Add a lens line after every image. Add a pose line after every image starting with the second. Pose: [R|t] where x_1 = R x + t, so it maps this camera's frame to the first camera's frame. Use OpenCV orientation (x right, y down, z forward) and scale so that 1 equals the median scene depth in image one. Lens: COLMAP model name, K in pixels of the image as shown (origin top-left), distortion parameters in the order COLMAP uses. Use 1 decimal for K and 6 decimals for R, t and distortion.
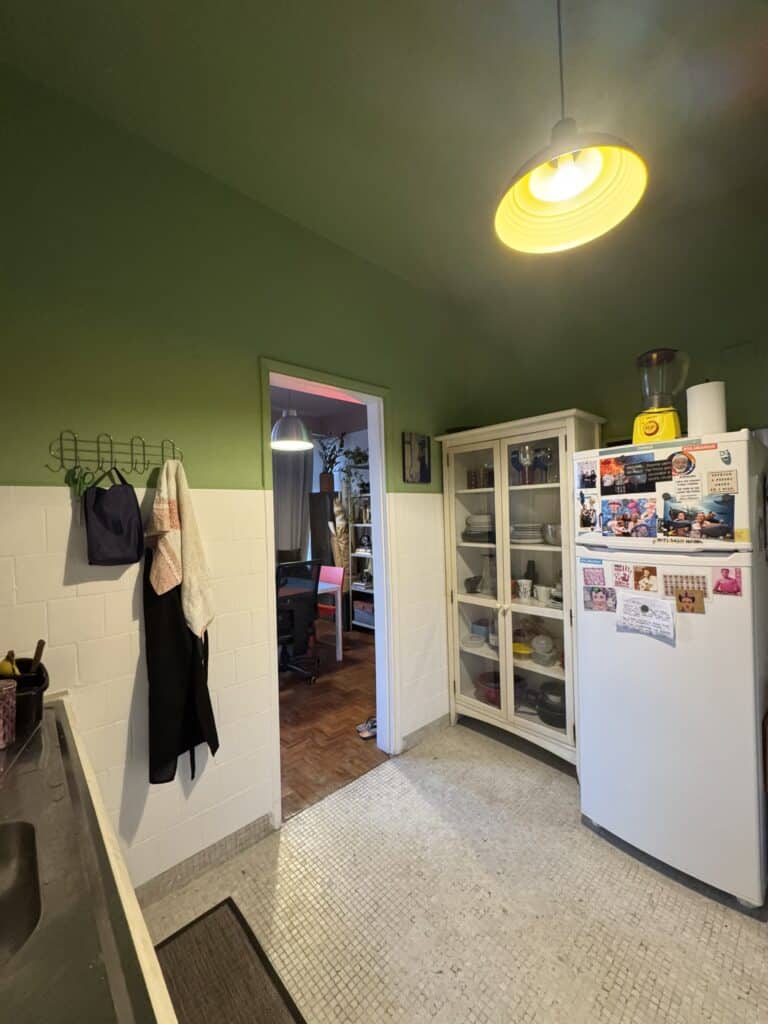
lens RADIAL K [[408.4, 0, 384.0], [0, 408.4, 510.3], [0, 0, 1]] dist [-0.001794, 0.000313]
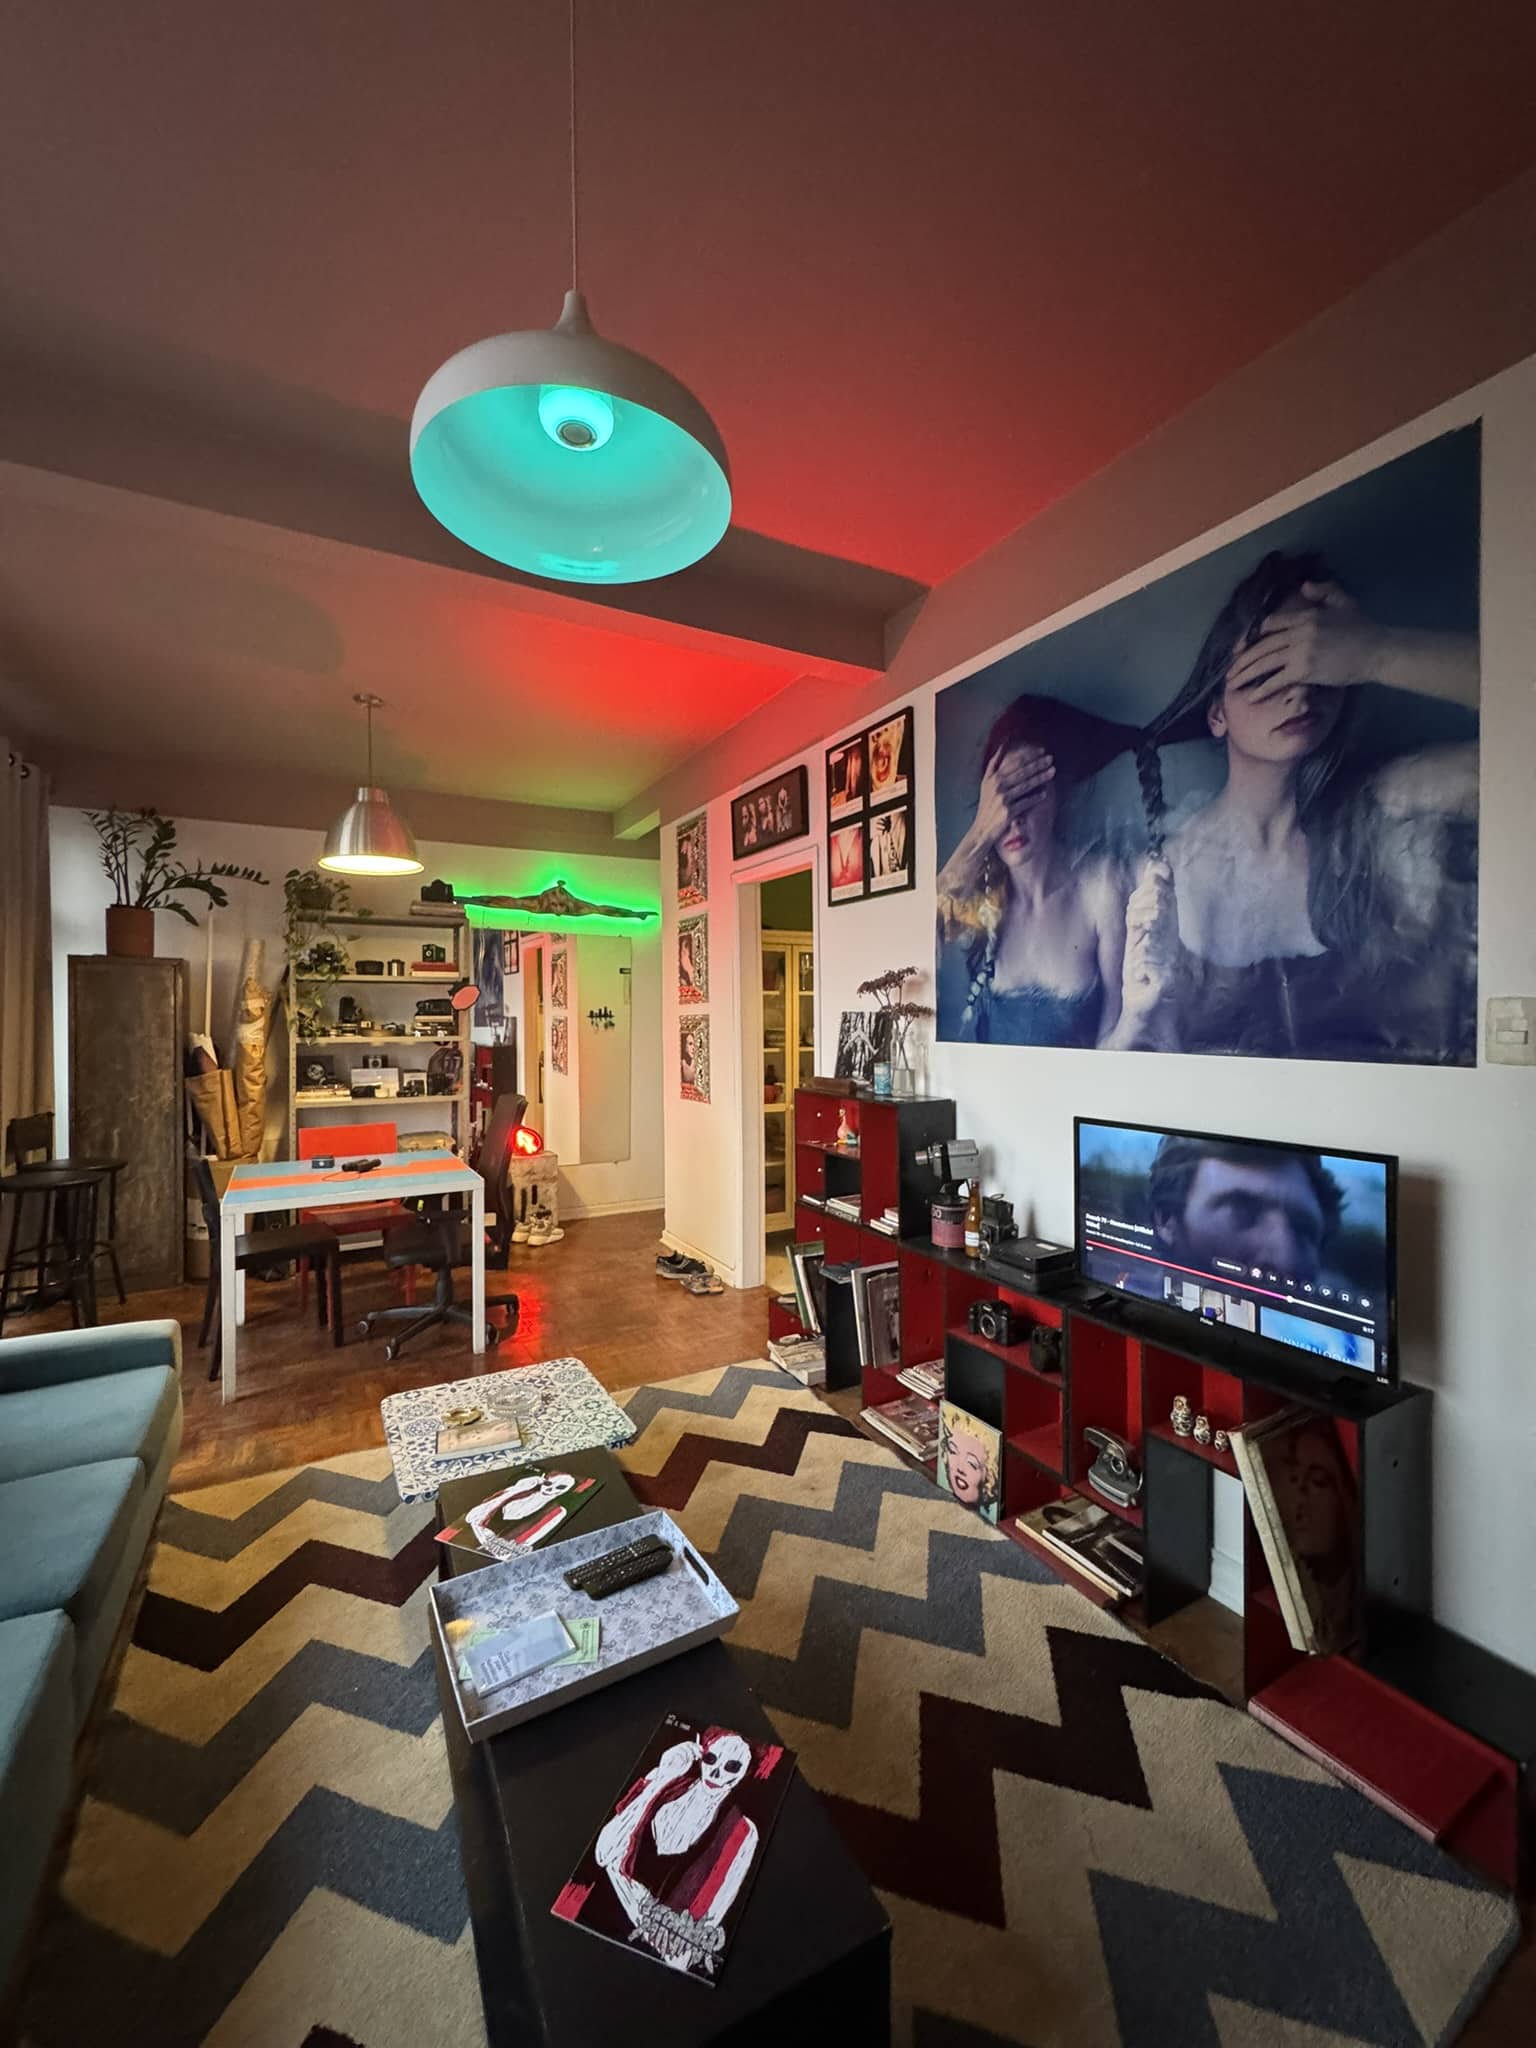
lens RADIAL K [[816.9, 0, 768.0], [0, 816.9, 1020.6], [0, 0, 1]] dist [-0.001794, 0.000313]
pose [[0.244197, 0.021207, 0.969494, -0.921110], [-0.006266, 0.999774, -0.020291, 0.032335], [-0.969706, -0.001120, 0.244274, 0.298223]]
